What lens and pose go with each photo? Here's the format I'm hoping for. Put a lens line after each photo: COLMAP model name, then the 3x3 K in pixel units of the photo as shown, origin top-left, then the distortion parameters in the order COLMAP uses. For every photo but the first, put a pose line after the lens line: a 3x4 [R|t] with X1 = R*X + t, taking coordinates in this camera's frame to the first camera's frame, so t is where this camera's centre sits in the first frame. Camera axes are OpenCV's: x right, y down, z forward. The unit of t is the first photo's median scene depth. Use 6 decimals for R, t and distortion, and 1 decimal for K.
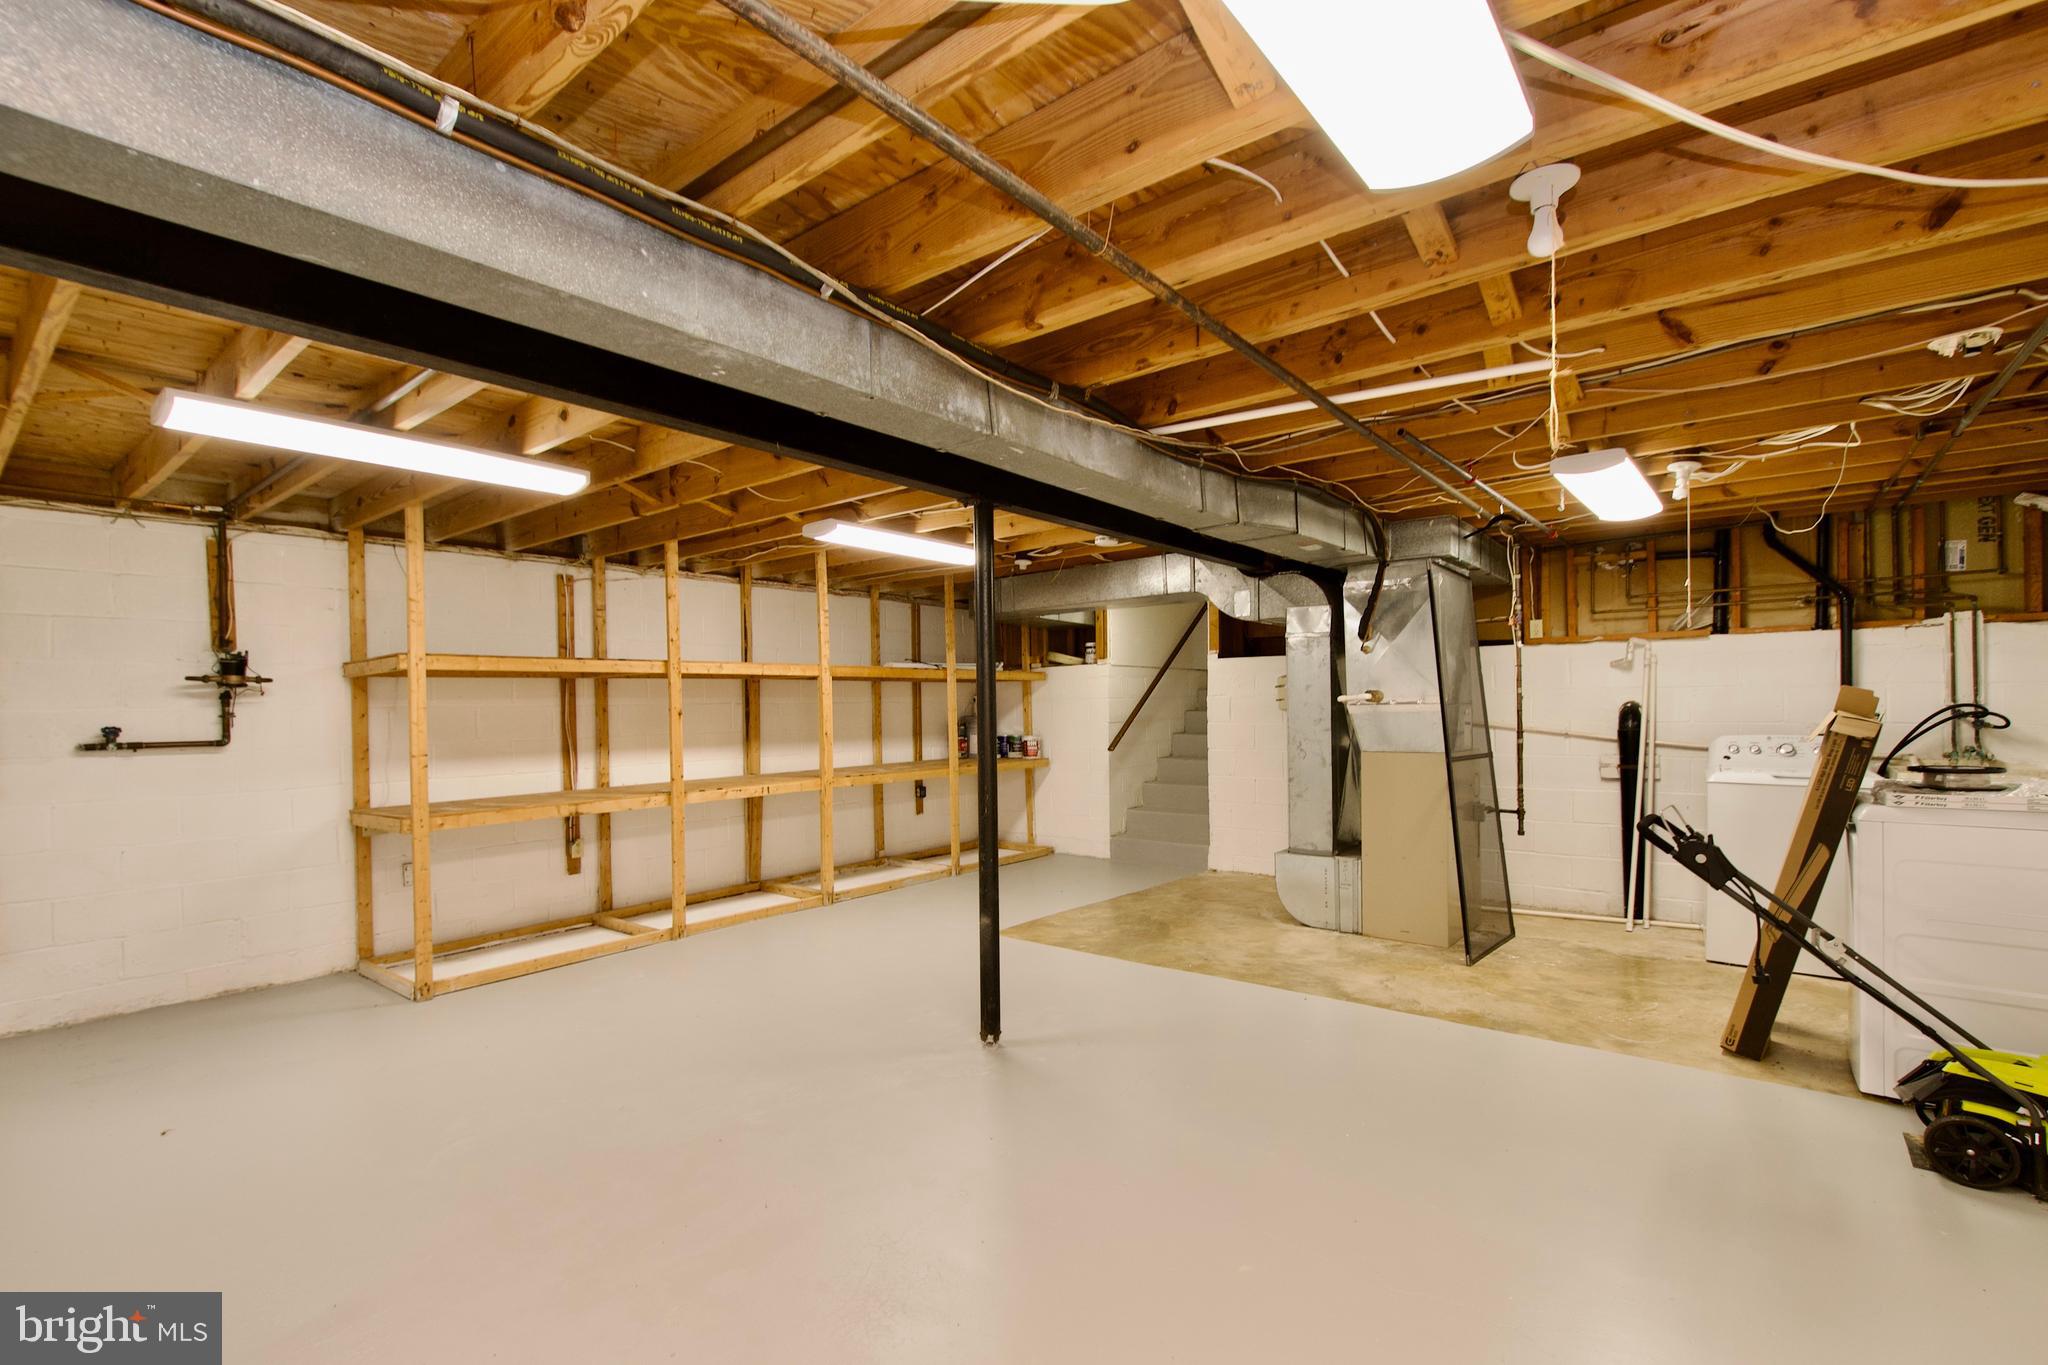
lens RADIAL K [[905.7, 0, 1040.3], [0, 905.7, 713.0], [0, 0, 1]] dist [0.006127, -0.005370]
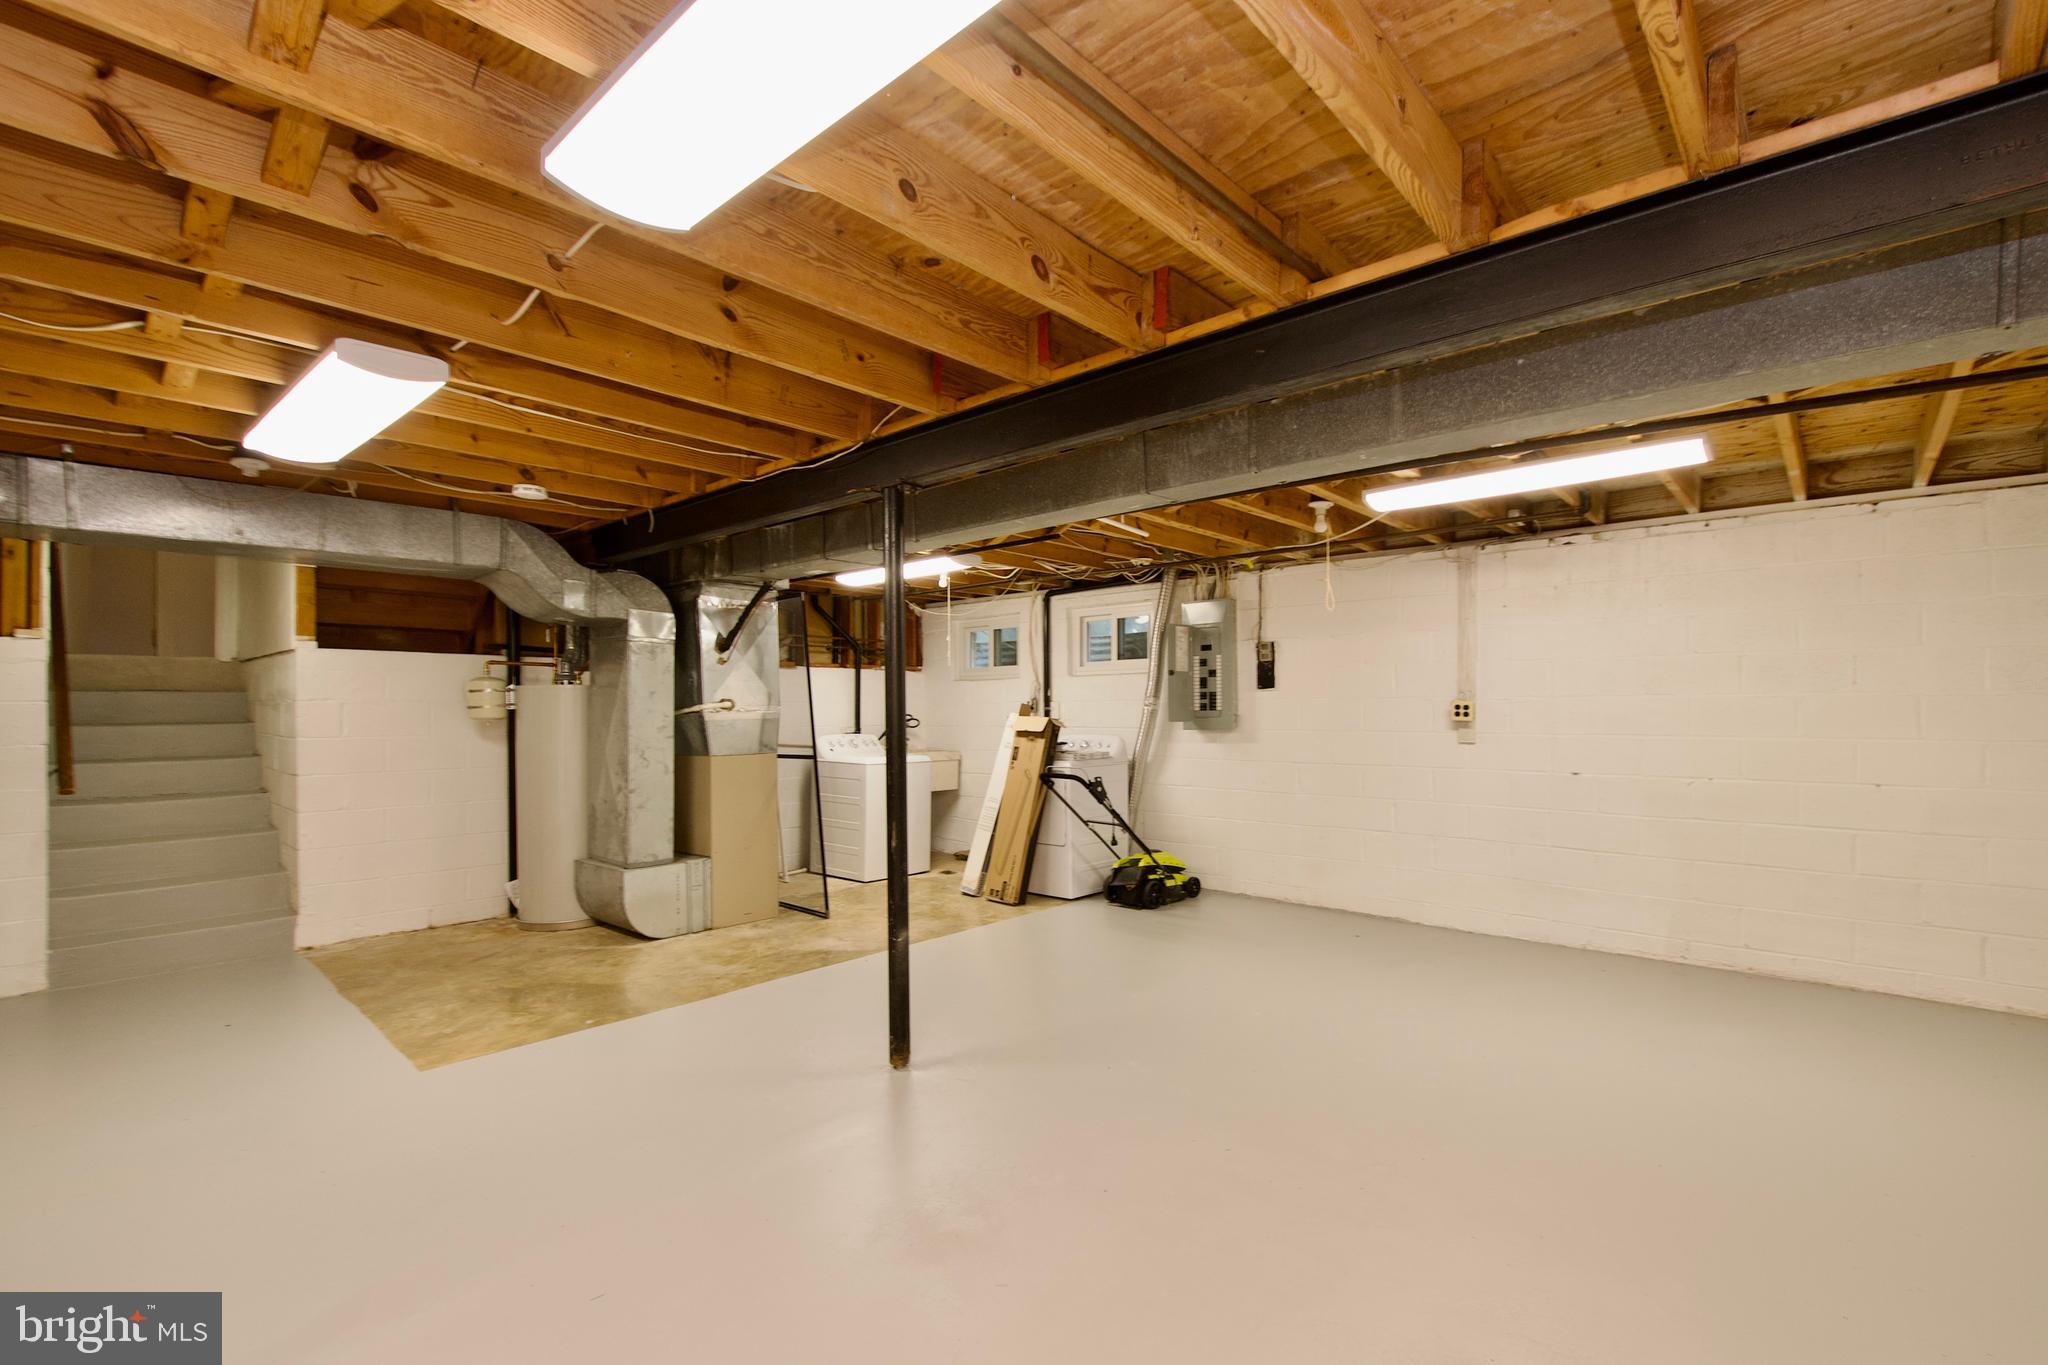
lens RADIAL K [[905.7, 0, 1040.3], [0, 905.7, 713.0], [0, 0, 1]] dist [0.006127, -0.005370]
pose [[0.054233, 0.009346, 0.998485, -0.686200], [0.013340, 0.999860, -0.010083, 0.007512], [-0.998439, 0.013866, 0.054101, 0.556346]]
